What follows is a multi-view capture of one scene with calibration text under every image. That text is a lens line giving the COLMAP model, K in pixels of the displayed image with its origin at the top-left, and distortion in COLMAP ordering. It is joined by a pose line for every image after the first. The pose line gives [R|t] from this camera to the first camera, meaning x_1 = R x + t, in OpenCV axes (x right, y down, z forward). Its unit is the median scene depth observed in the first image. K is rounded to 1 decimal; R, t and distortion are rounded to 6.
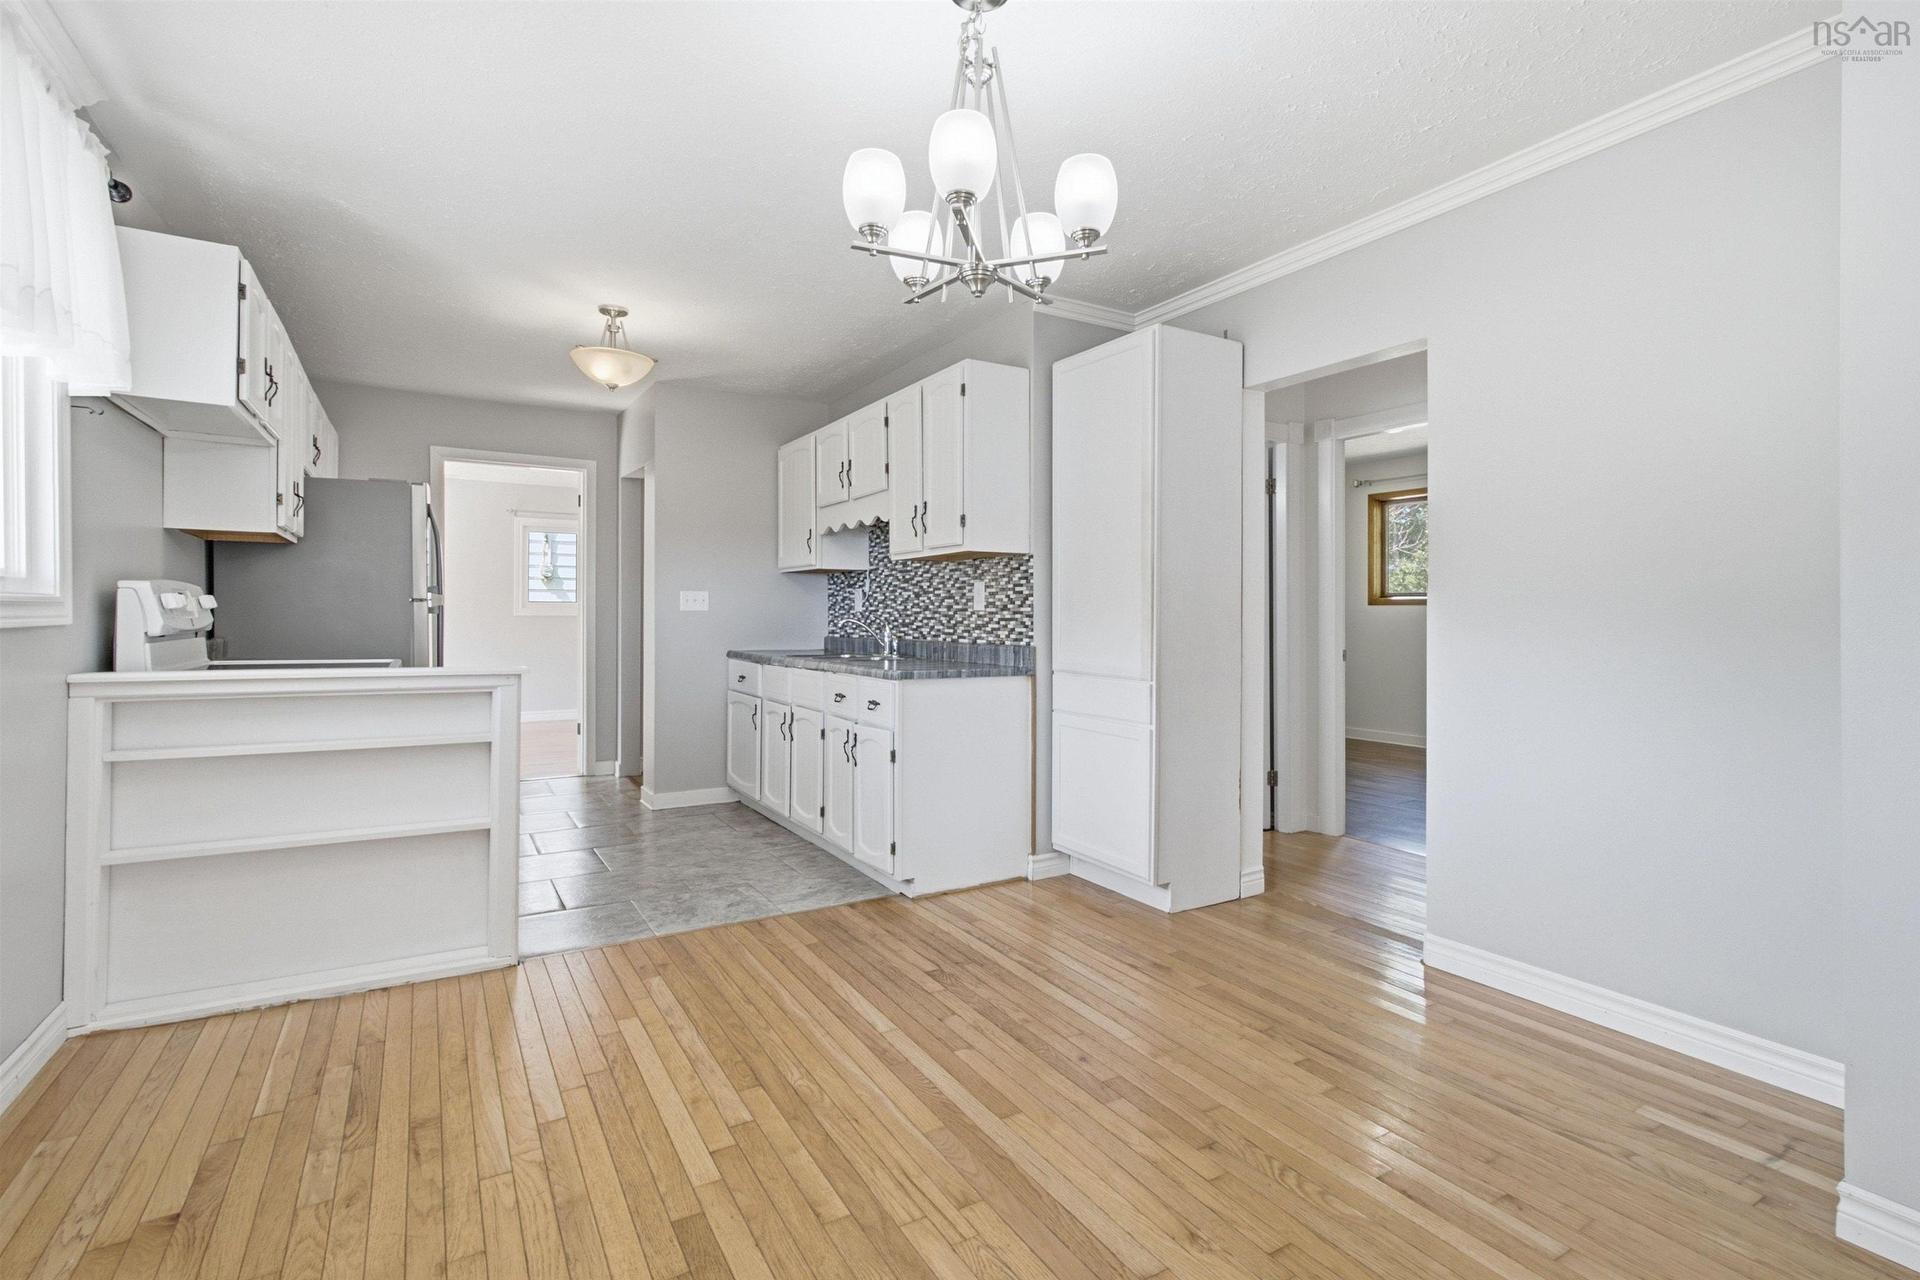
lens RADIAL K [[891.7, 0, 977.3], [0, 891.7, 622.7], [0, 0, 1]] dist [0.000954, 0.000466]
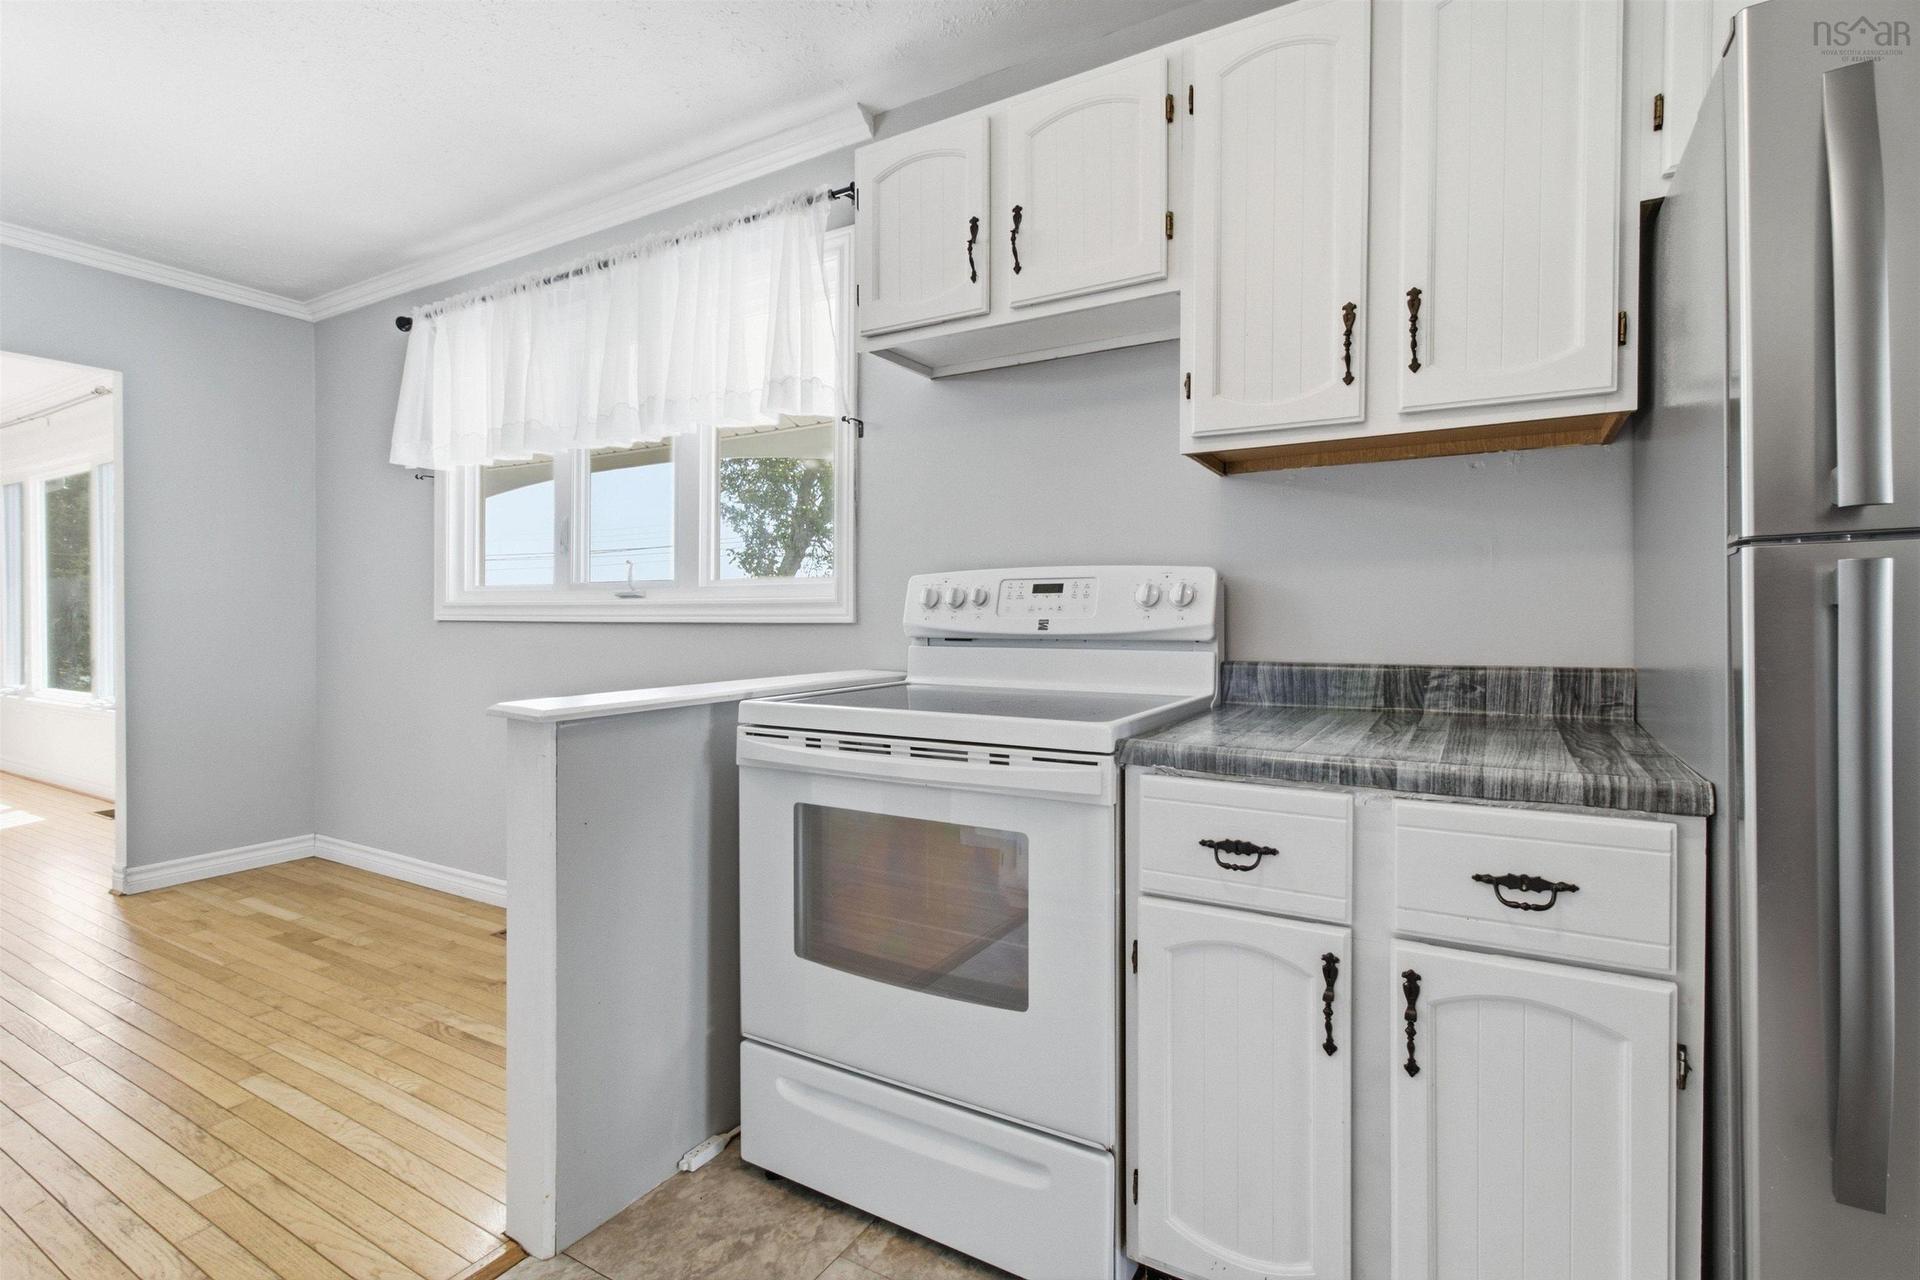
lens RADIAL K [[887.2, 0, 980.3], [0, 887.2, 627.6], [0, 0, 1]] dist [-0.000996, 0.000151]
pose [[-0.878484, 0.000033, -0.477772, -0.341850], [-0.008841, 0.999828, 0.016326, -0.006369], [0.477690, 0.018566, -0.878332, 1.087295]]
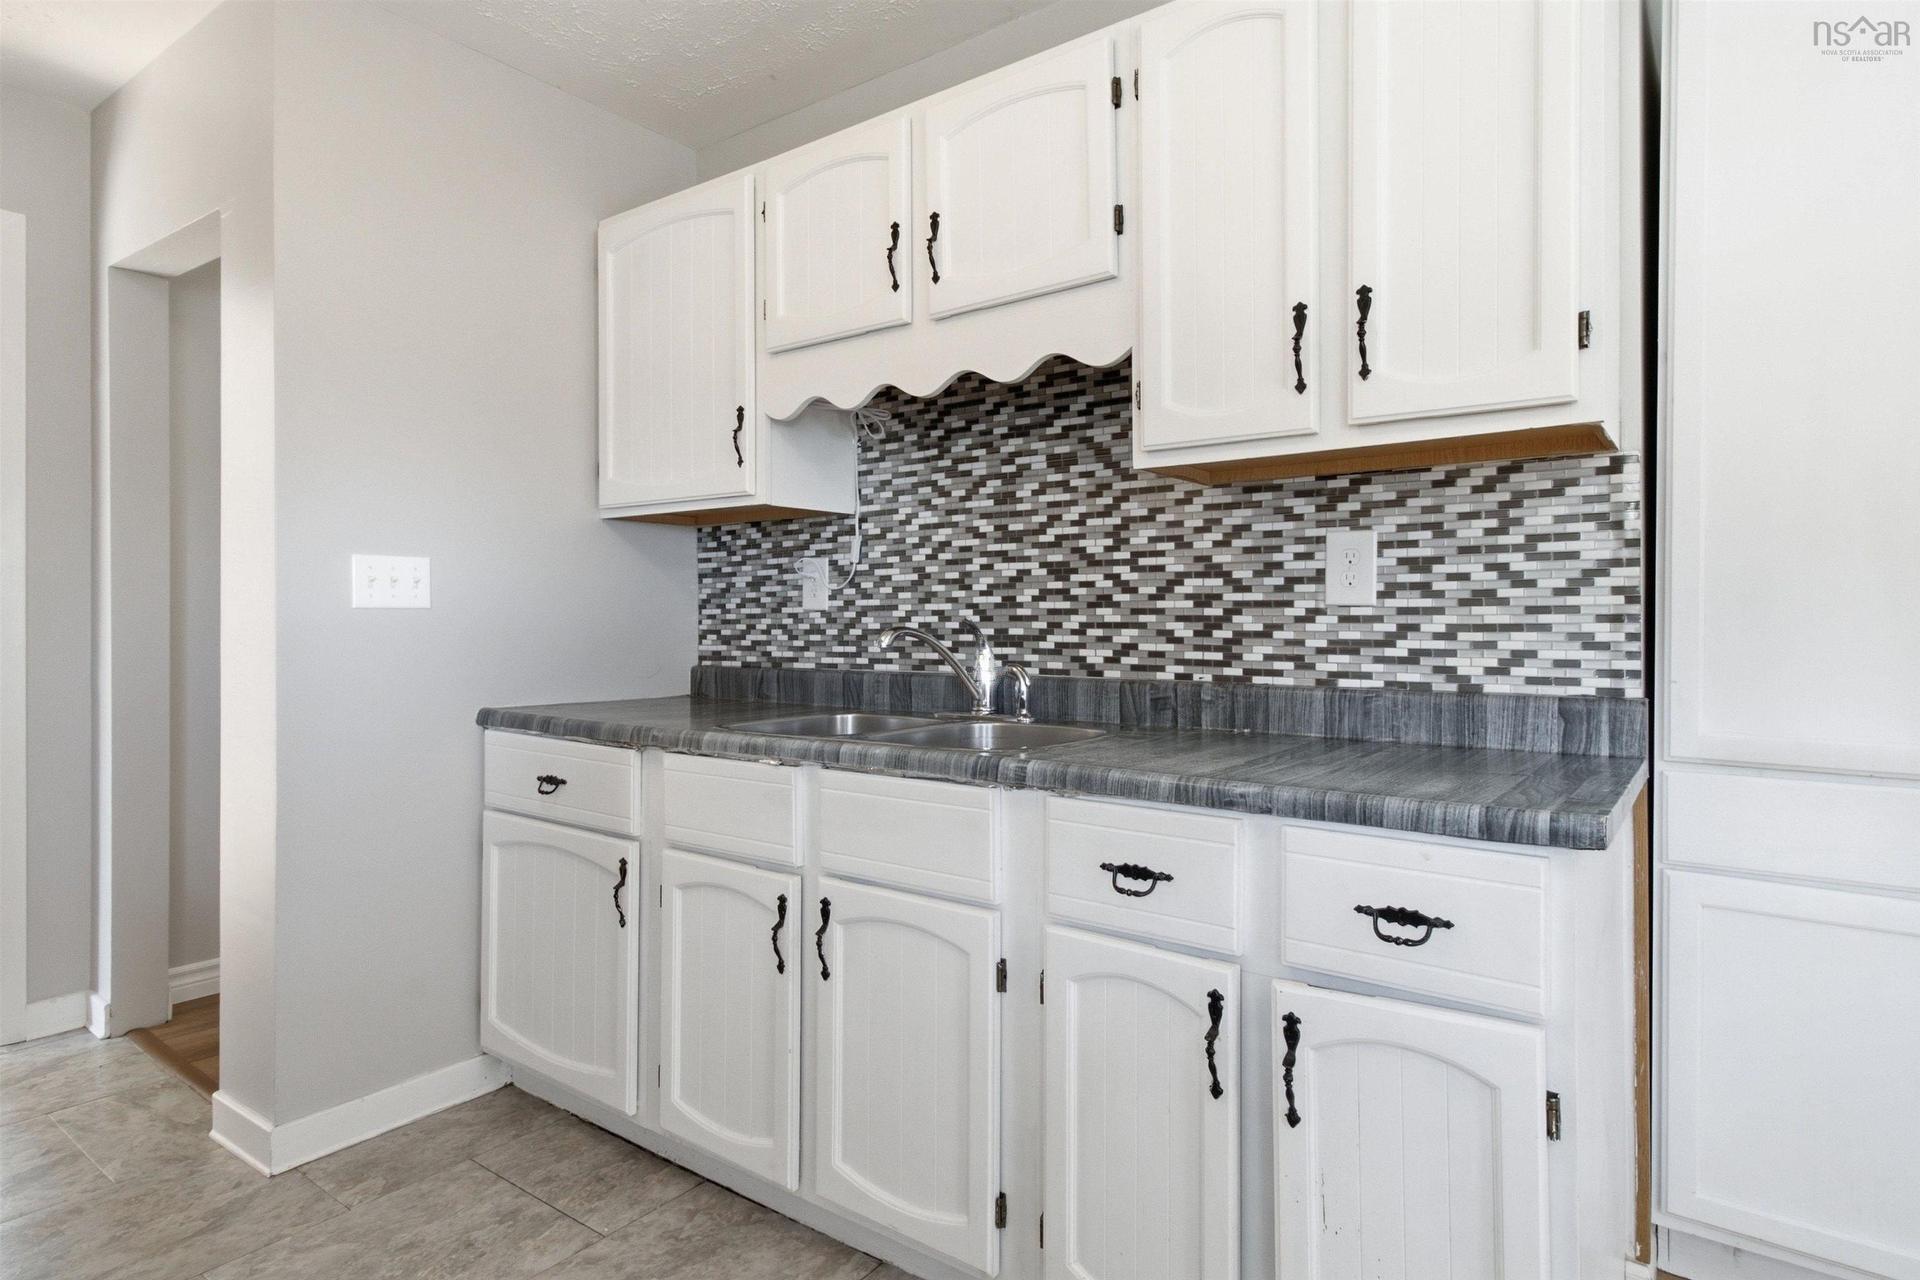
lens RADIAL K [[1043.4, 0, 960.8], [0, 1043.4, 616.8], [0, 0, 1]] dist [0.004271, 0.000762]
pose [[0.927815, -0.005349, 0.373002, -0.323851], [0.007966, 0.999953, -0.005475, -0.007225], [-0.372955, 0.008051, 0.927814, 0.625603]]
